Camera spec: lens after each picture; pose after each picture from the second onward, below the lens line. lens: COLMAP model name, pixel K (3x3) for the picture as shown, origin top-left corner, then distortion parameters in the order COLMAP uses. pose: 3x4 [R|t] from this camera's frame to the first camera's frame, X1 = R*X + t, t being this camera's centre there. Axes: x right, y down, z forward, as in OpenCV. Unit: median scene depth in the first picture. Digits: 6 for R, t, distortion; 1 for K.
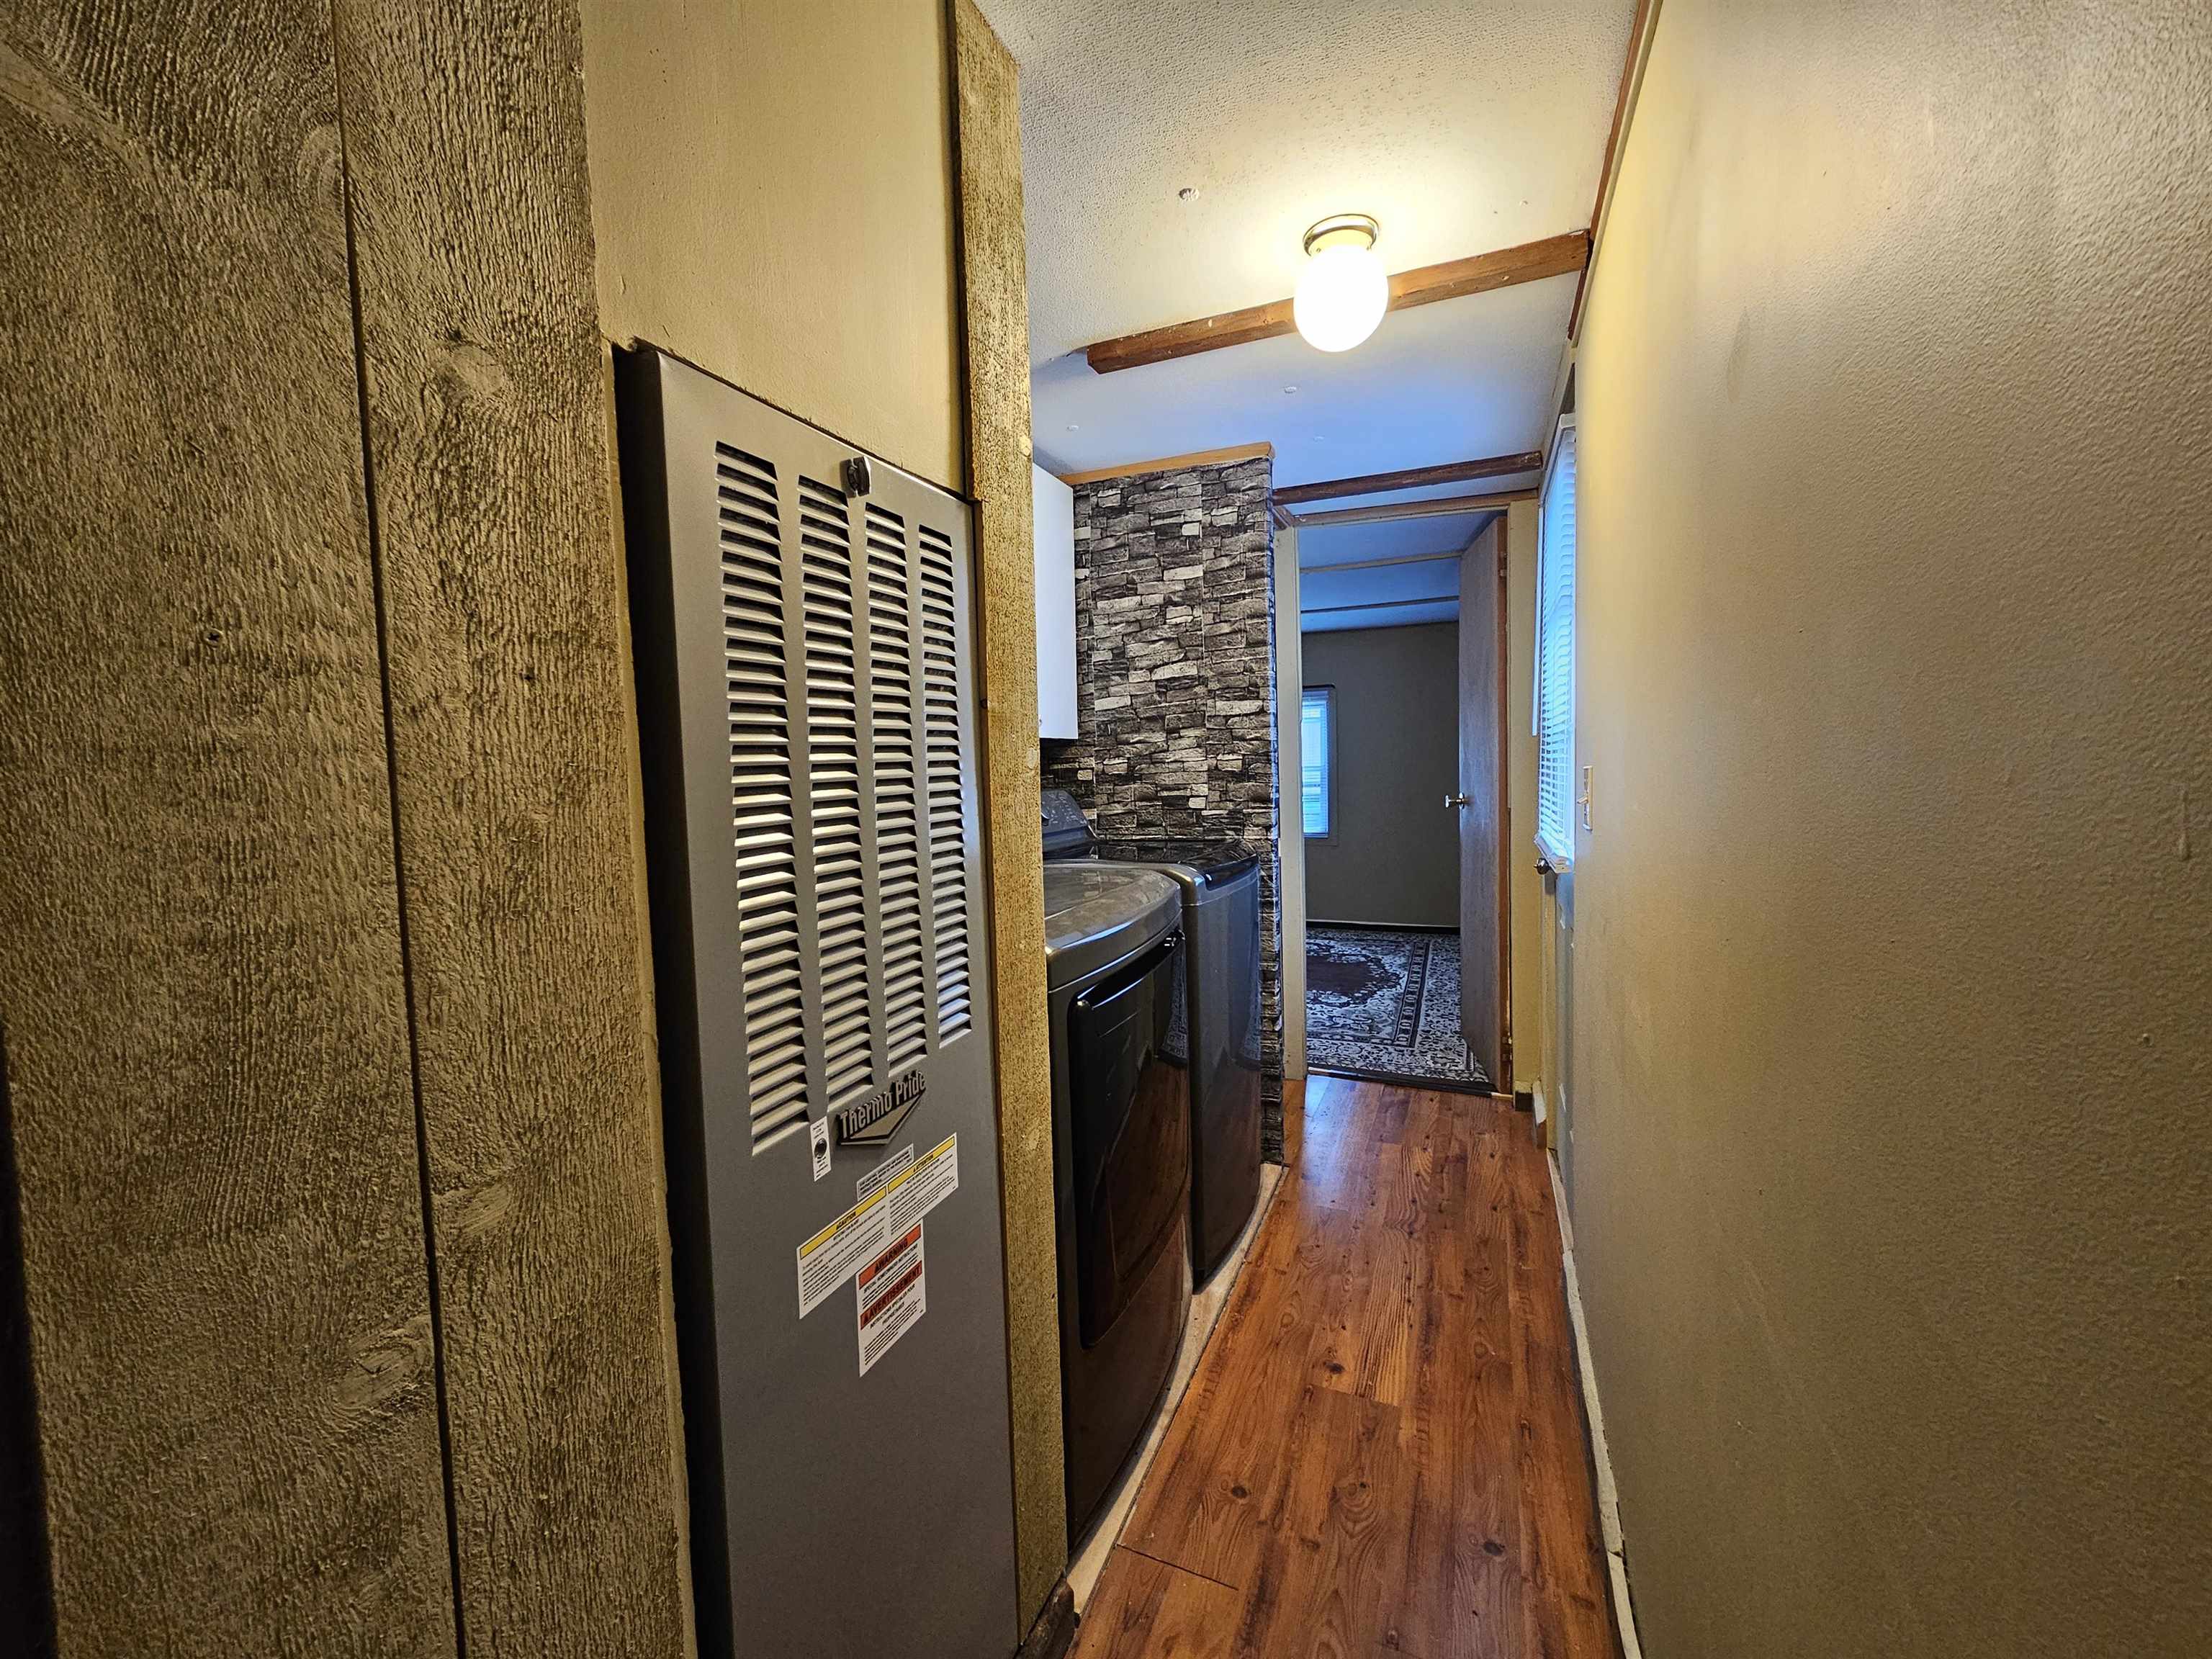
lens RADIAL K [[913.0, 0, 1095.6], [0, 913.0, 824.9], [0, 0, 1]] dist [0.000663, 0.002557]
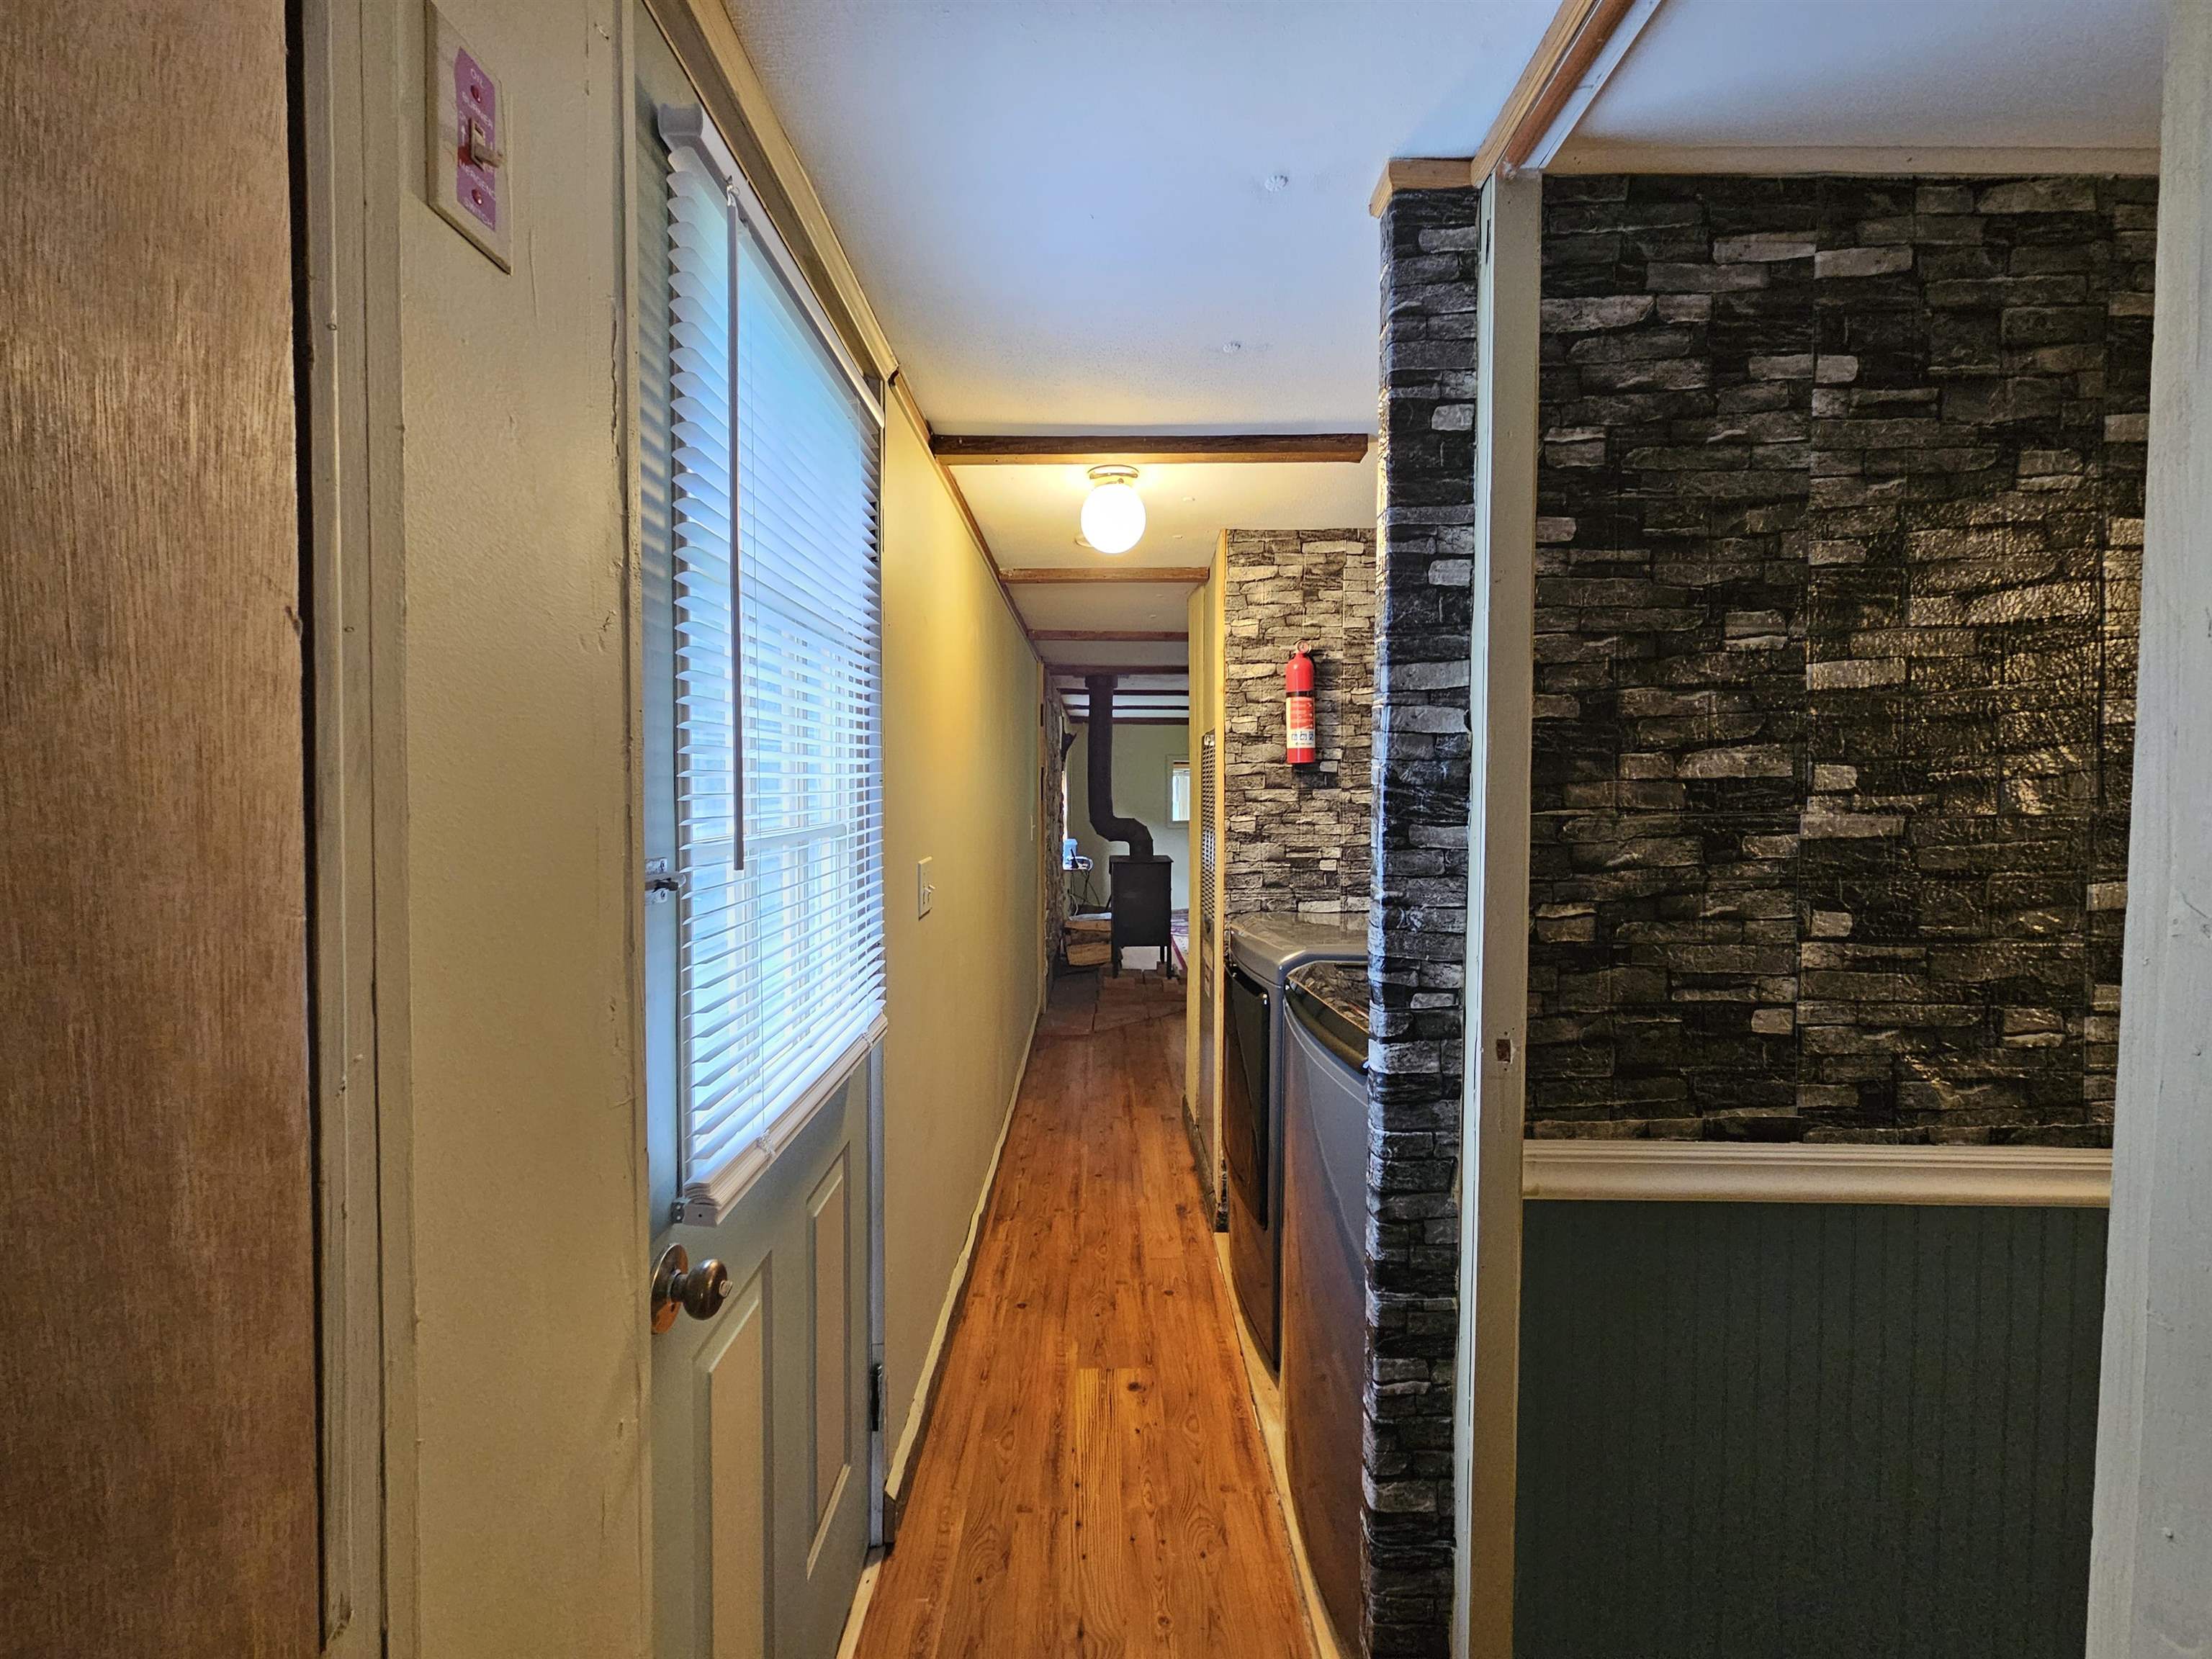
lens RADIAL K [[913.0, 0, 1104.1], [0, 913.0, 826.1], [0, 0, 1]] dist [0.000663, 0.002557]
pose [[-0.922684, 0.045560, -0.382855, 0.350570], [-0.000617, 0.992818, 0.119634, -0.113335], [0.385556, 0.110621, -0.916029, 0.977241]]
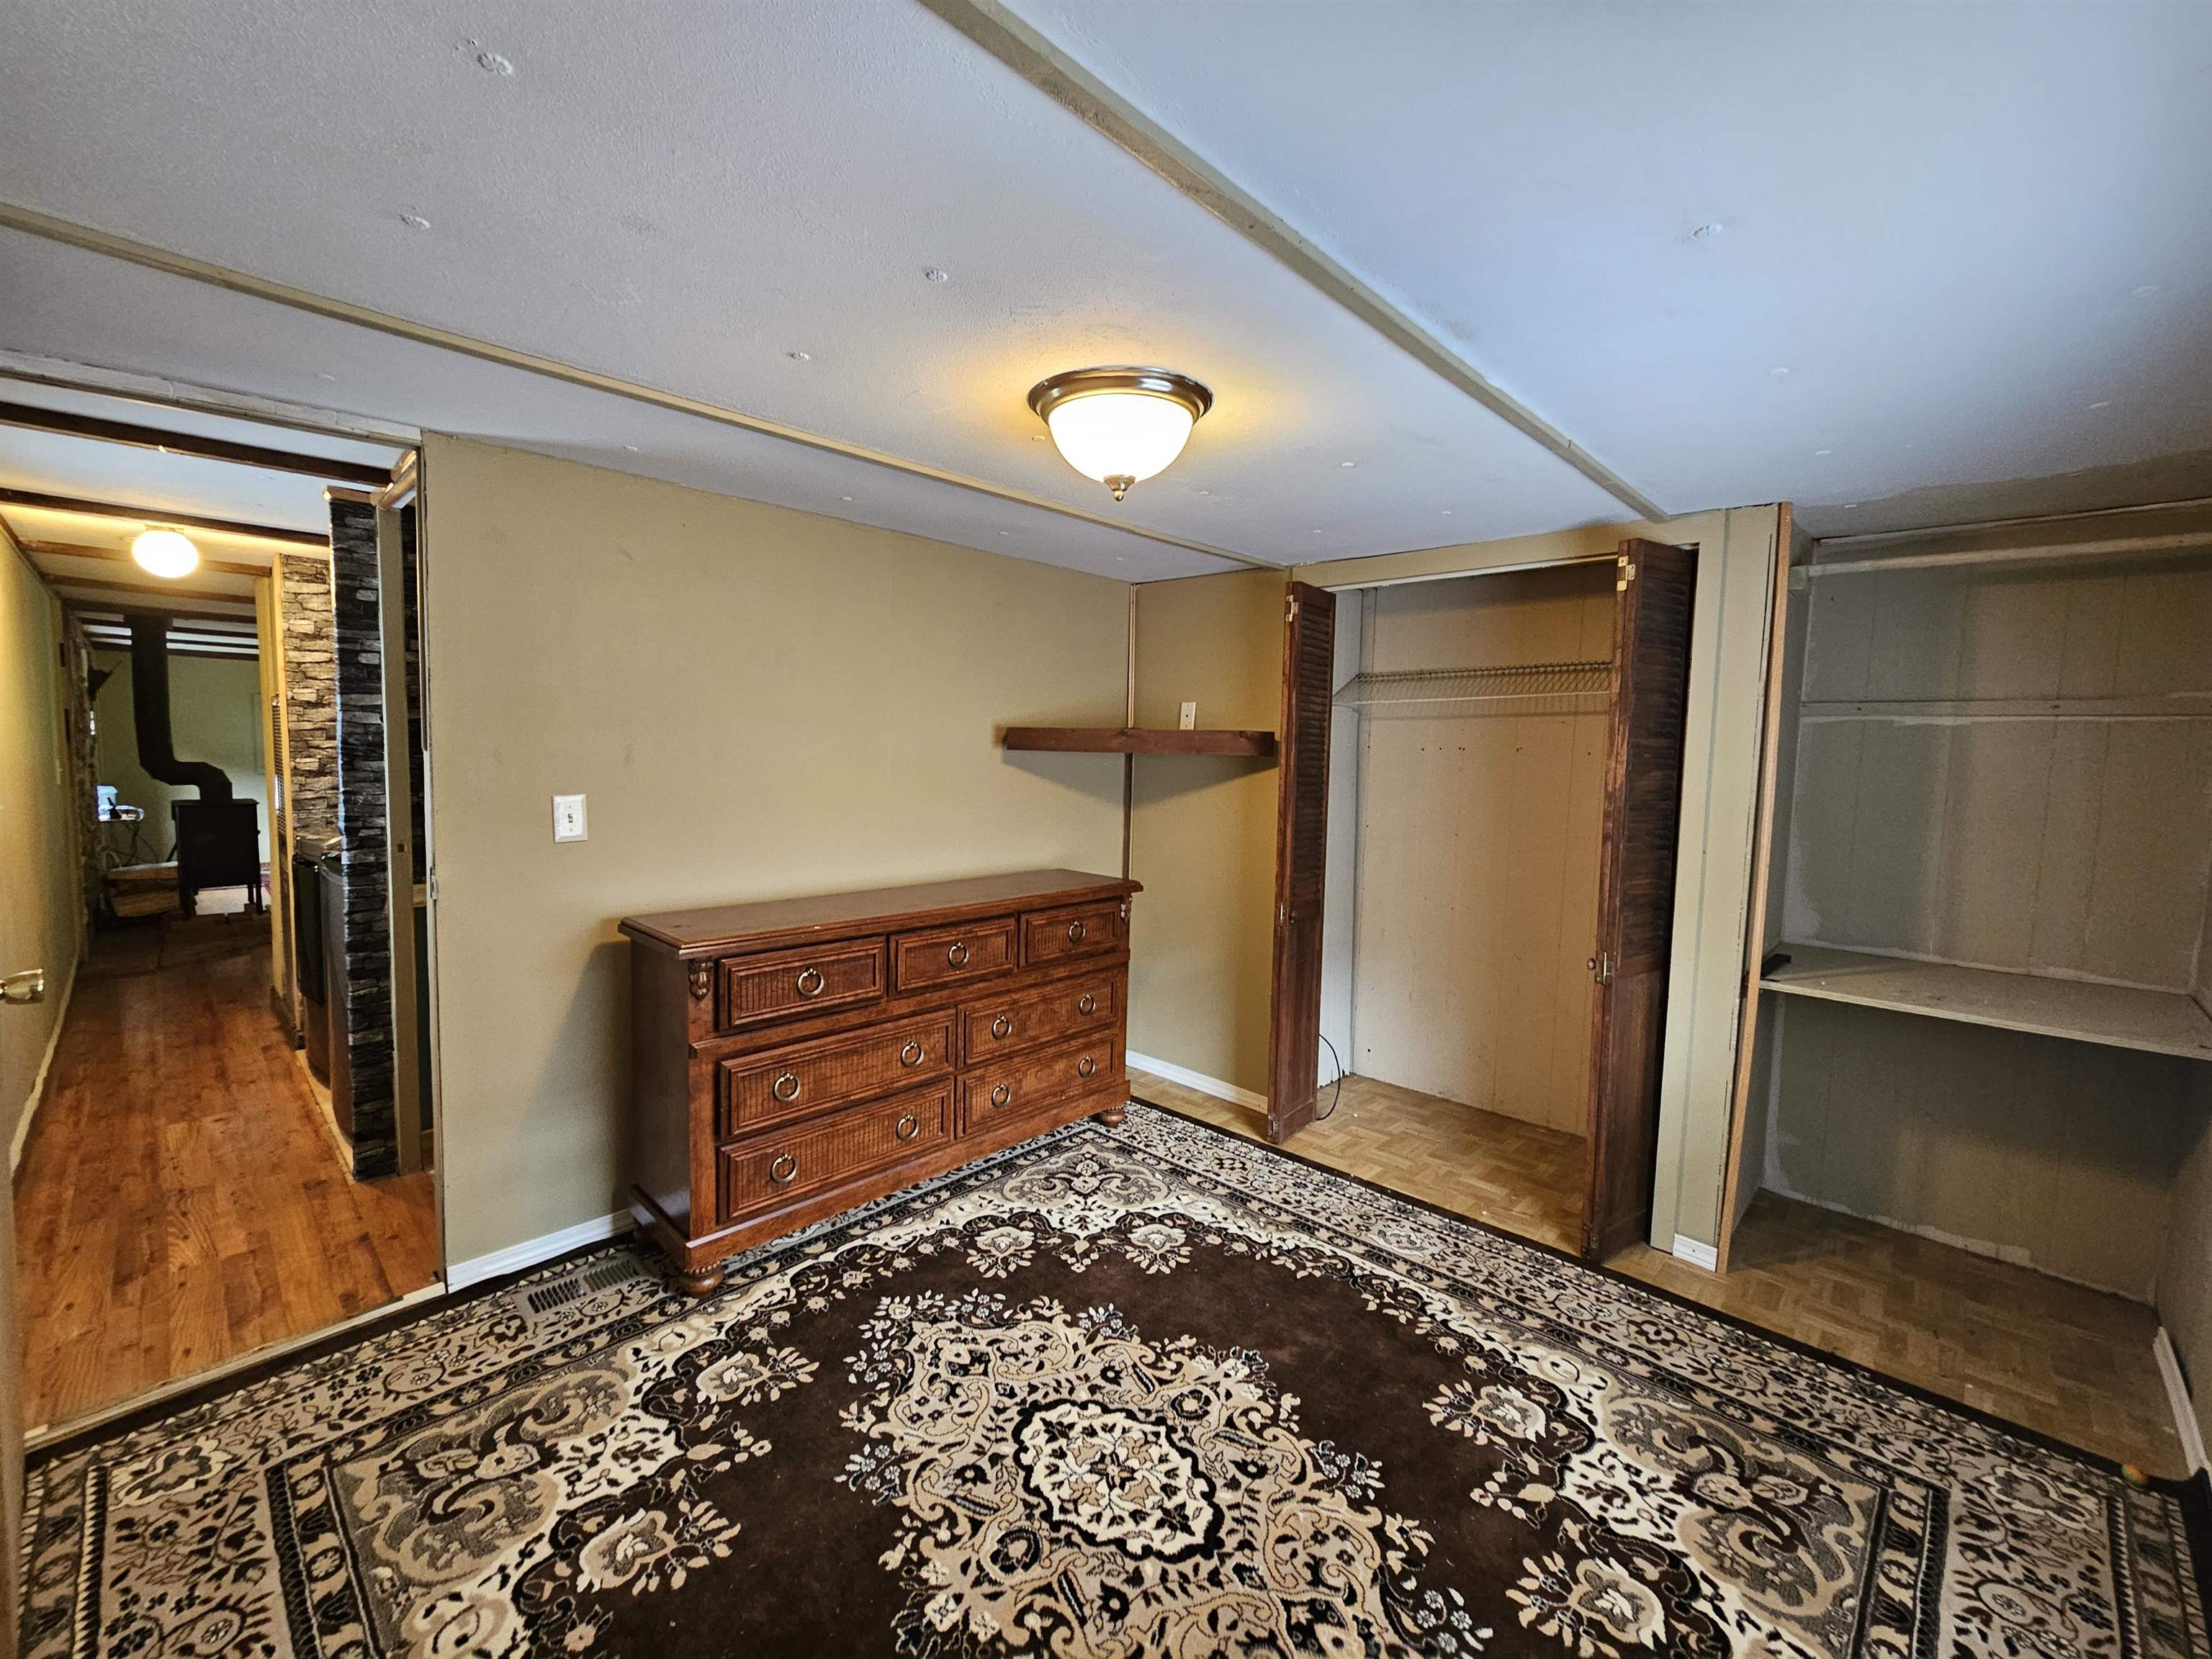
lens RADIAL K [[913.0, 0, 1090.9], [0, 913.0, 817.8], [0, 0, 1]] dist [0.000663, 0.002557]
pose [[-0.370317, 0.096254, -0.923905, 0.615892], [-0.079200, 0.987723, 0.134647, -0.180463], [0.925523, 0.123036, -0.358147, 1.577888]]
